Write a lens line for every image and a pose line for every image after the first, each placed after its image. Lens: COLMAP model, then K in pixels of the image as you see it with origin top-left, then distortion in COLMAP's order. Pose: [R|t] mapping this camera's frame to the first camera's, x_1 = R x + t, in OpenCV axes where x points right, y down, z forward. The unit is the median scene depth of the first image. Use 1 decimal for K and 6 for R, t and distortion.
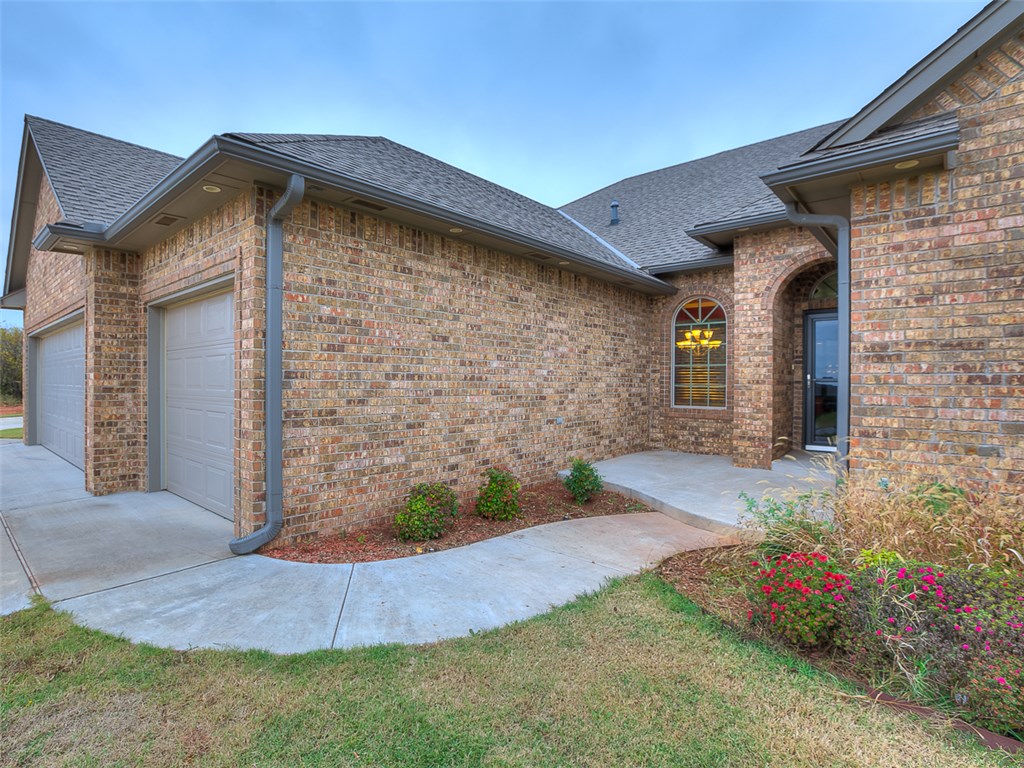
lens RADIAL K [[523.5, 0, 506.6], [0, 523.5, 380.1], [0, 0, 1]] dist [-0.000068, -0.003739]
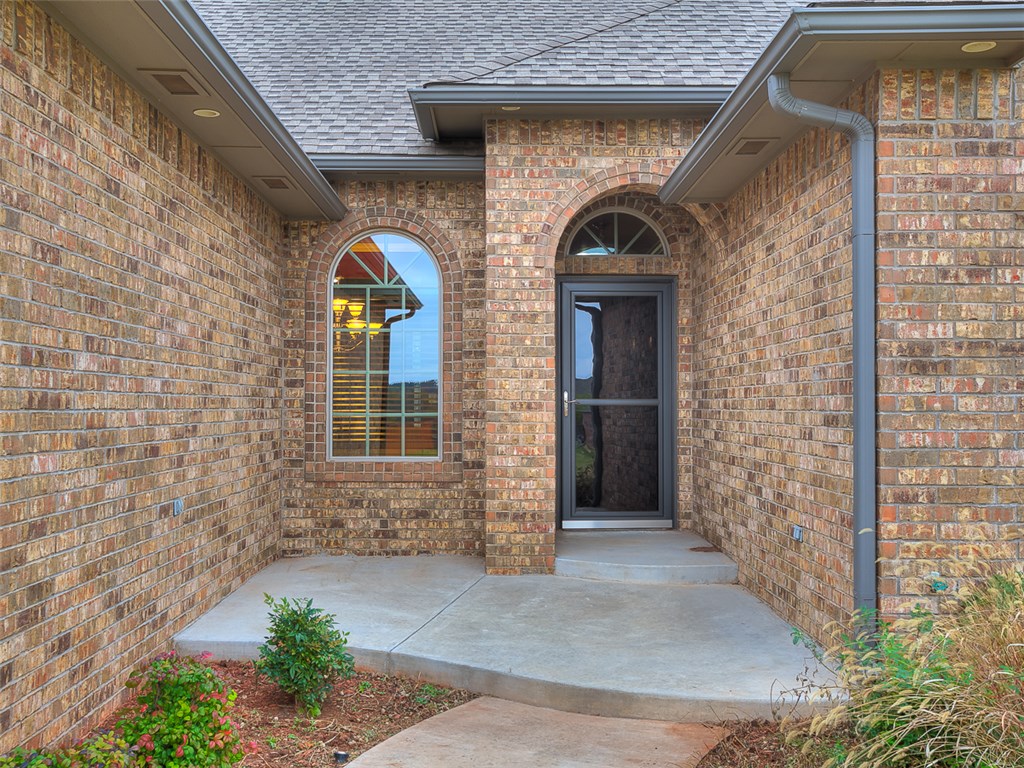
lens RADIAL K [[1067.6, 0, 514.5], [0, 1067.6, 383.4], [0, 0, 1]] dist [0.036469, 0.000000]
pose [[0.757340, 0.008201, 0.652969, -0.263975], [0.001608, 0.999895, -0.014424, -0.004626], [-0.653018, 0.011974, 0.757247, 0.243344]]
